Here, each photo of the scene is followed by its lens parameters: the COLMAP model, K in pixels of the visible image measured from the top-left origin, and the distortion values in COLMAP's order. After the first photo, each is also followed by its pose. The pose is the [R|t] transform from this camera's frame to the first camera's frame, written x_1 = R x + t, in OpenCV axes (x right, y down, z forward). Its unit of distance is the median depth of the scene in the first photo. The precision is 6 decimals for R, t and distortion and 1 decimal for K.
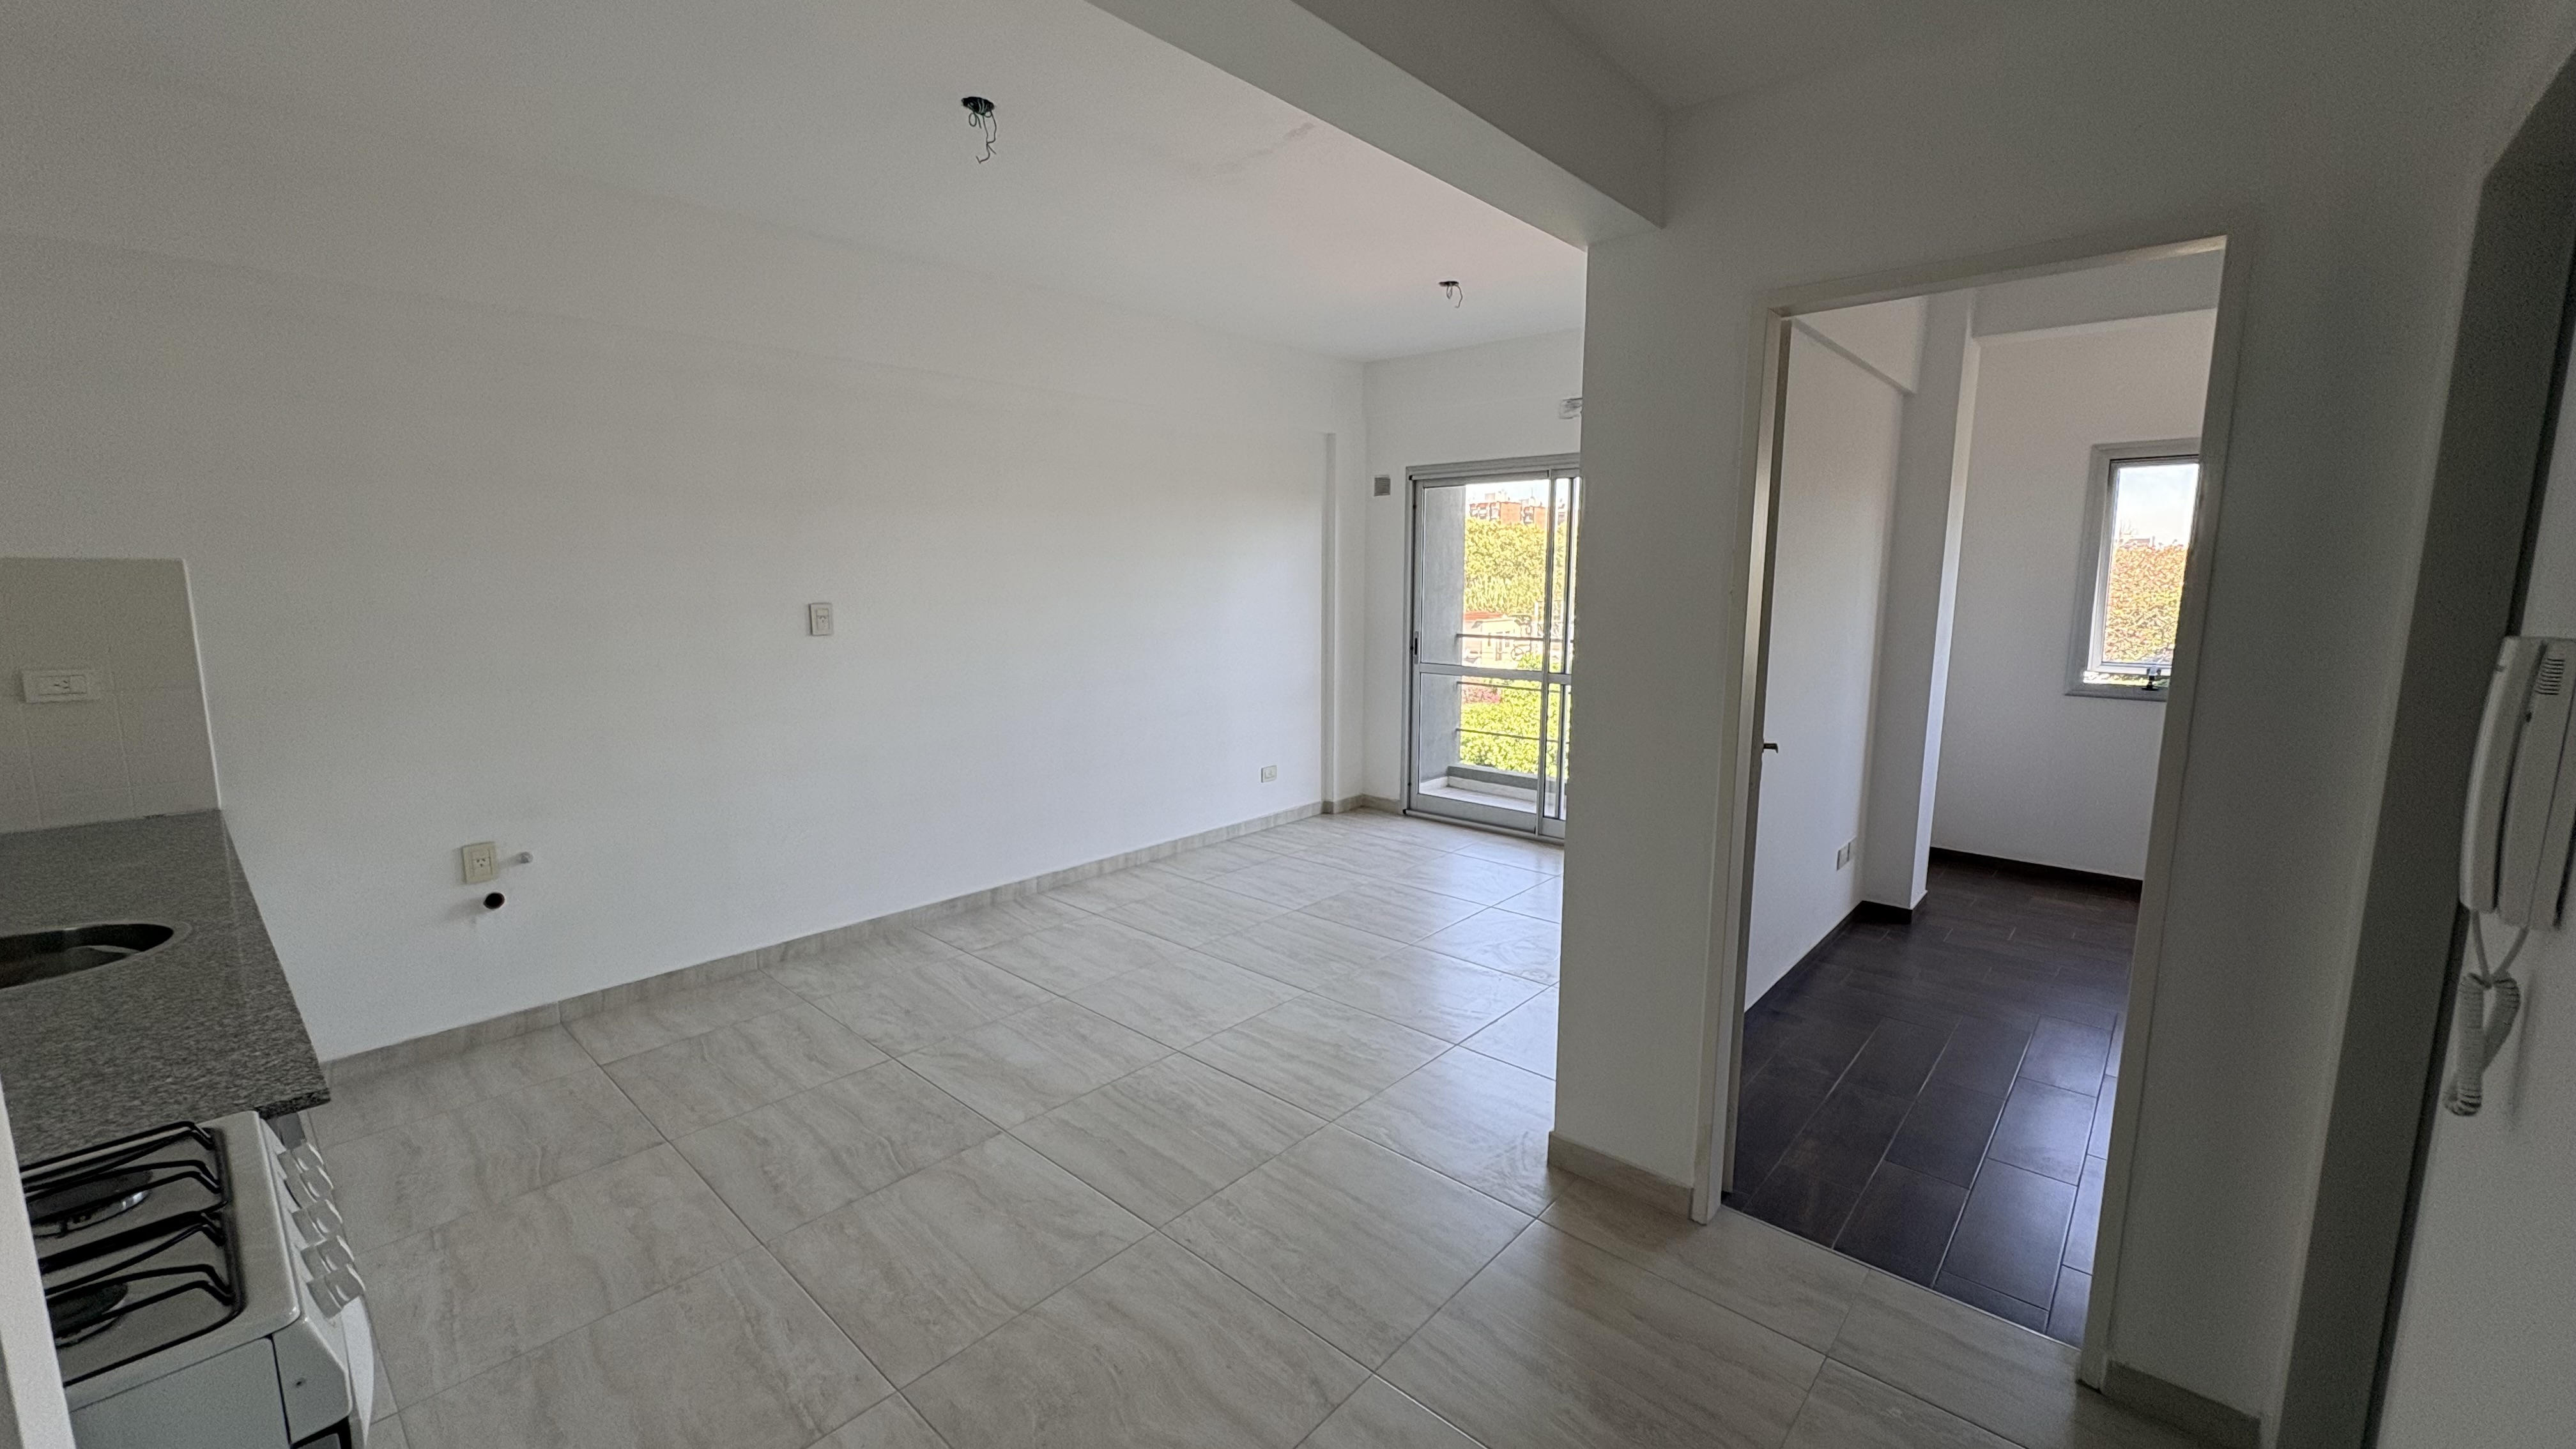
lens RADIAL K [[1023.6, 0, 1290.2], [0, 1023.6, 722.7], [0, 0, 1]] dist [0.000047, 0.001001]
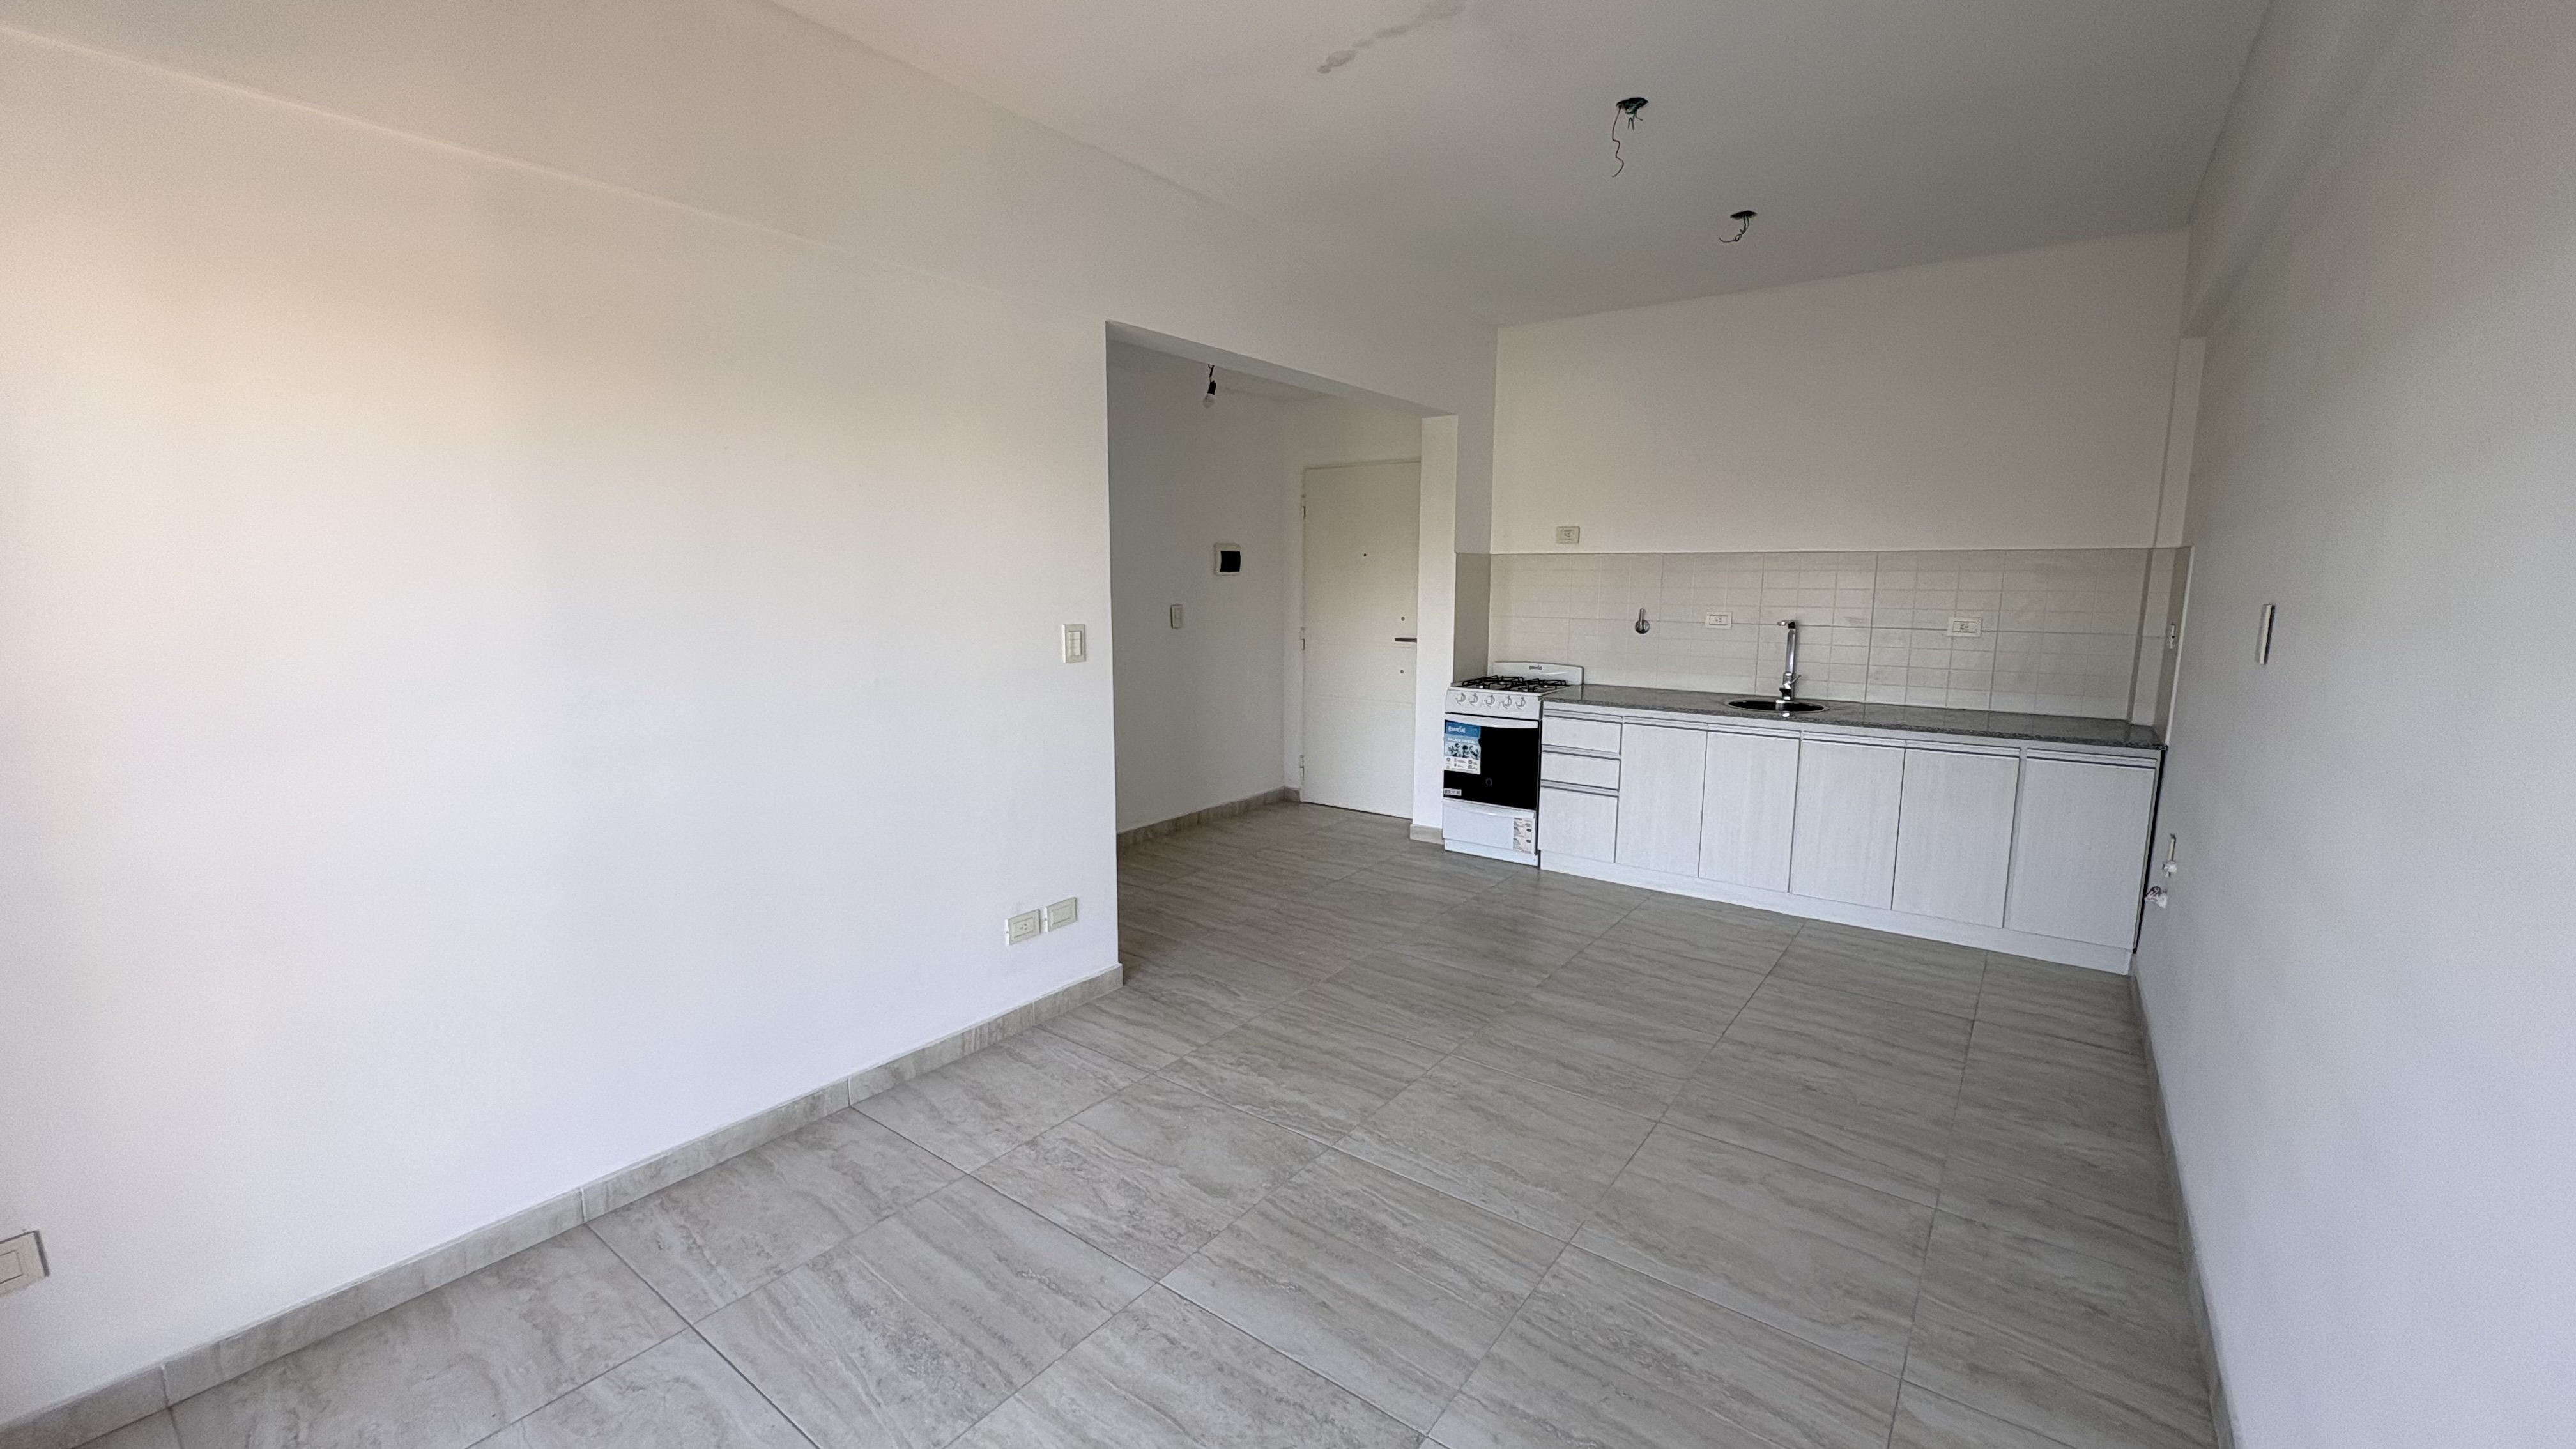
lens RADIAL K [[1023.6, 0, 1287.3], [0, 1023.6, 721.8], [0, 0, 1]] dist [0.000047, 0.001001]
pose [[-0.995991, 0.011035, -0.088772, 0.115122], [-0.015274, 0.956813, 0.290303, -0.235376], [0.088142, 0.290495, -0.952808, 1.696089]]
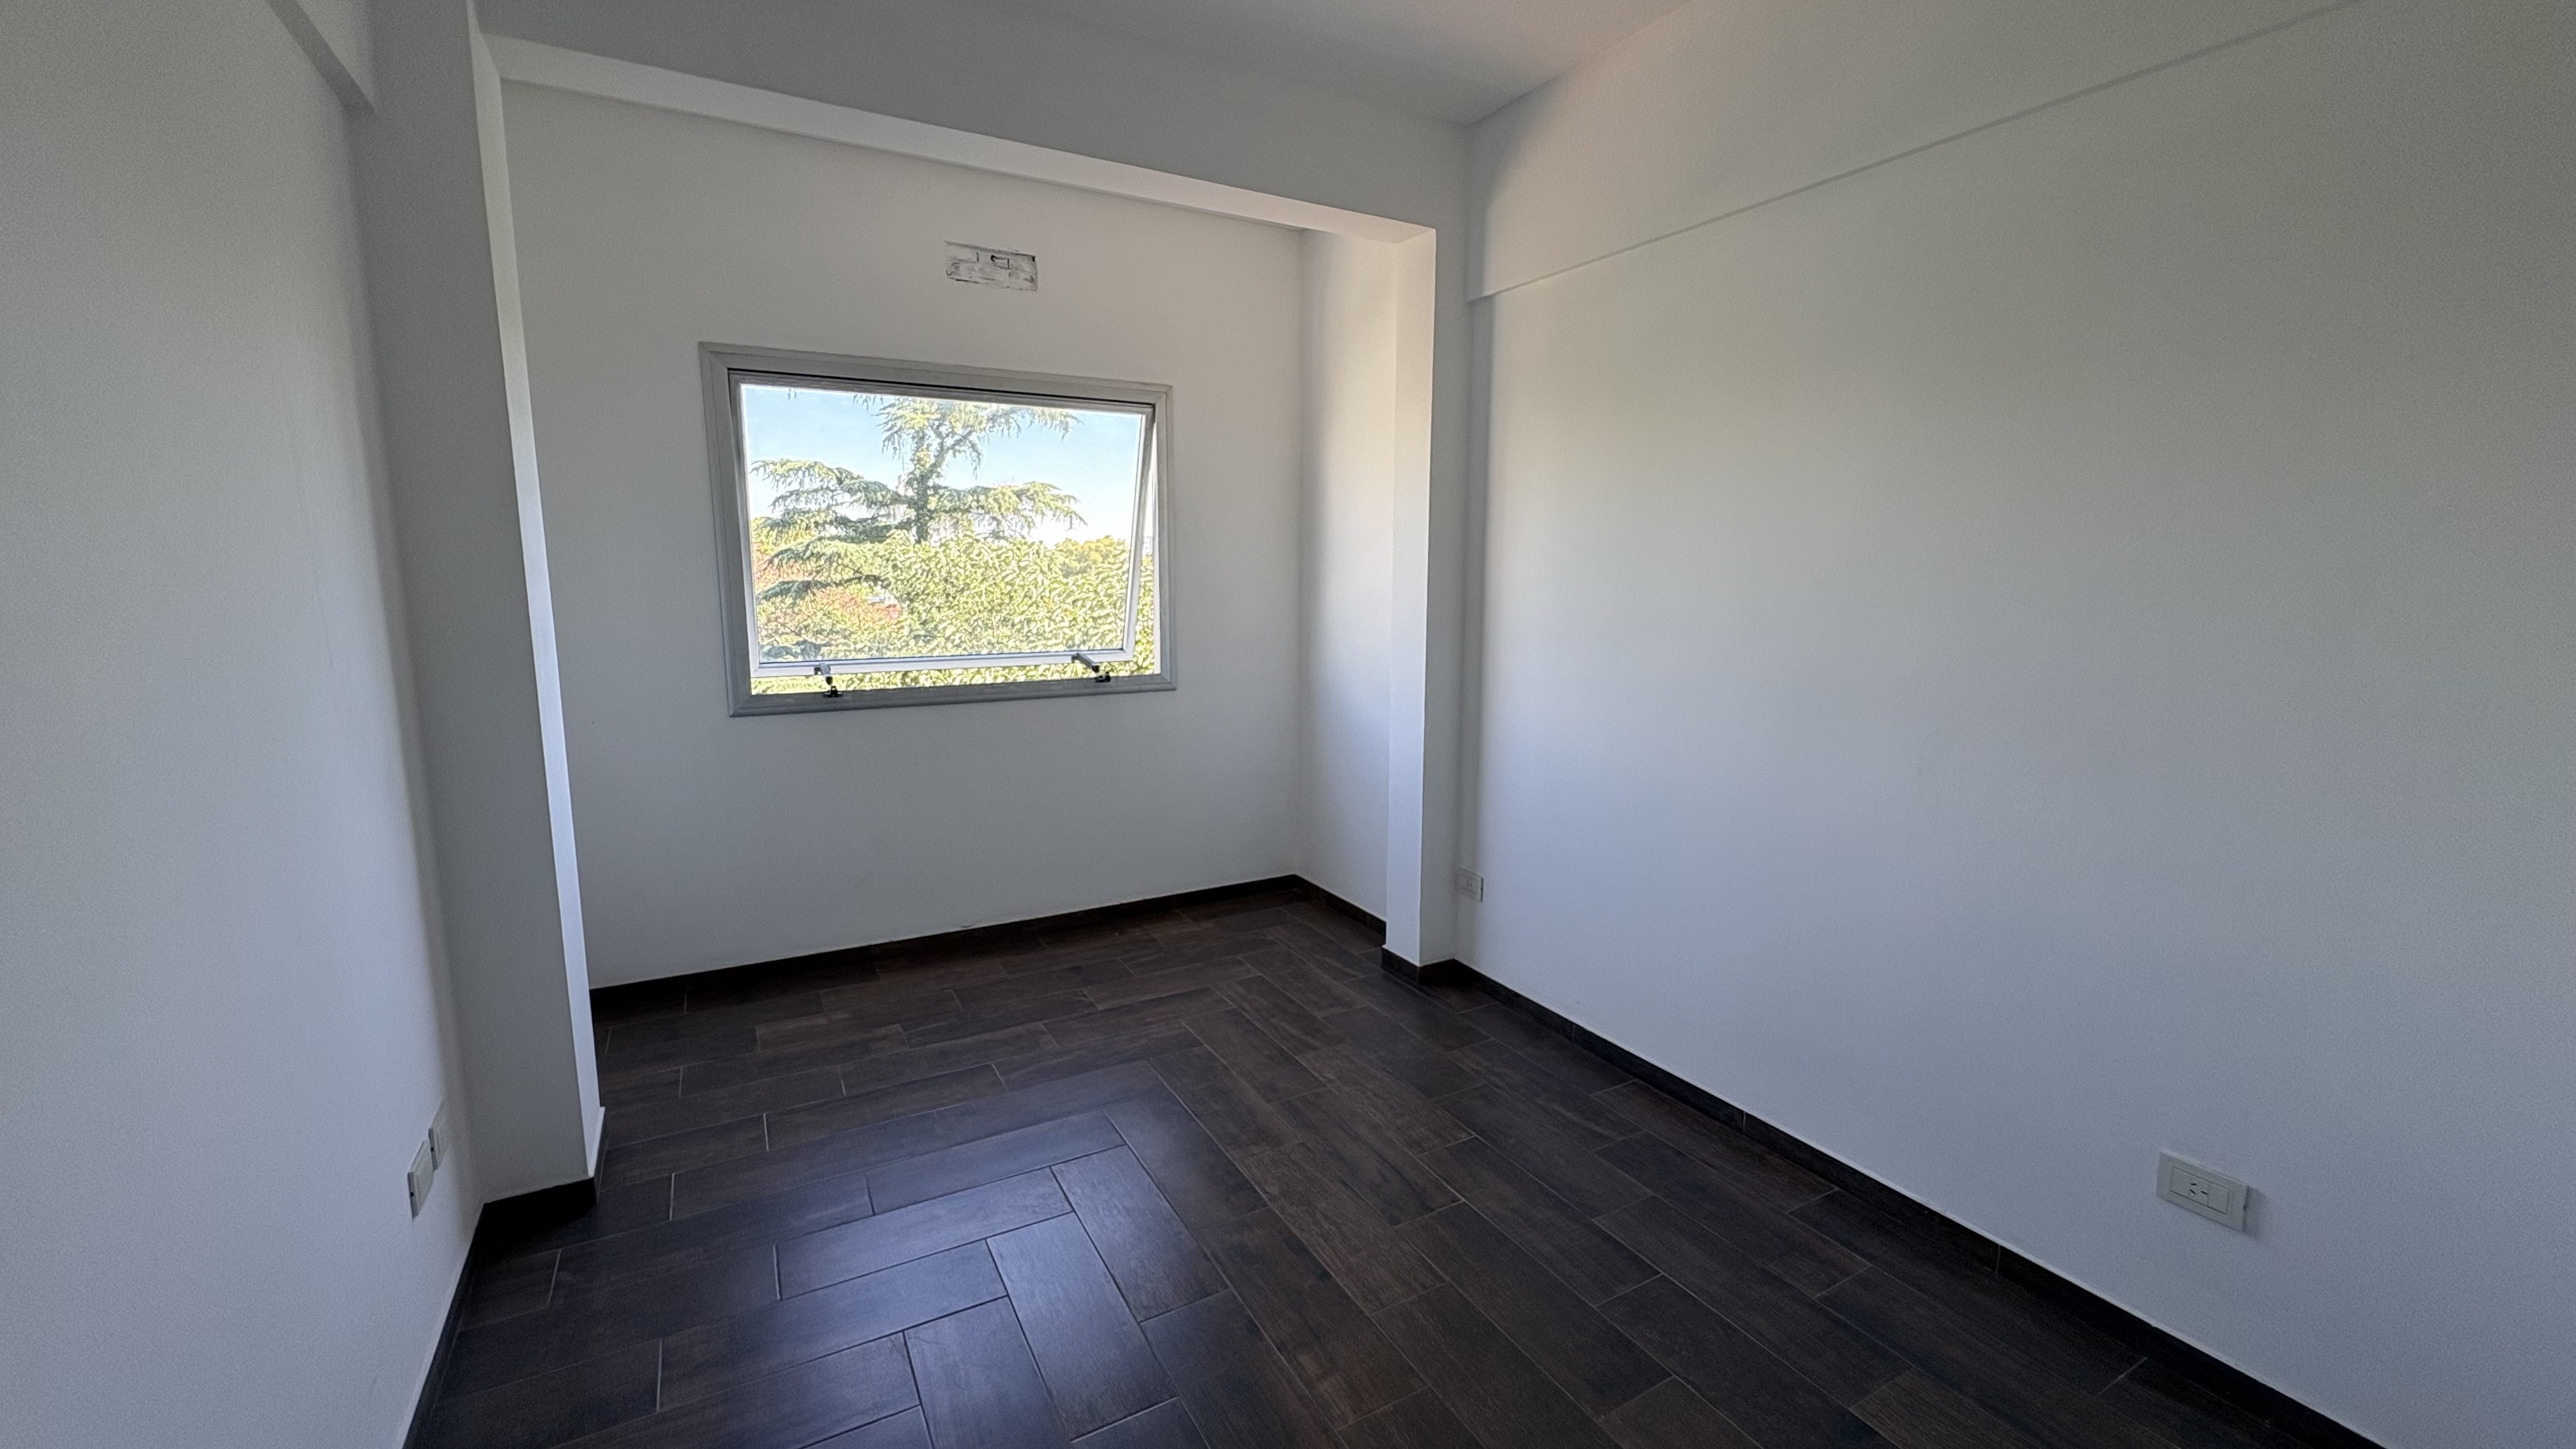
lens RADIAL K [[1023.6, 0, 1295.4], [0, 1023.6, 723.1], [0, 0, 1]] dist [0.000047, 0.001001]
pose [[0.317337, -0.141577, 0.937685, 0.345066], [0.136237, 0.985342, 0.102666, -0.059224], [-0.938476, 0.095167, 0.331974, 0.610822]]
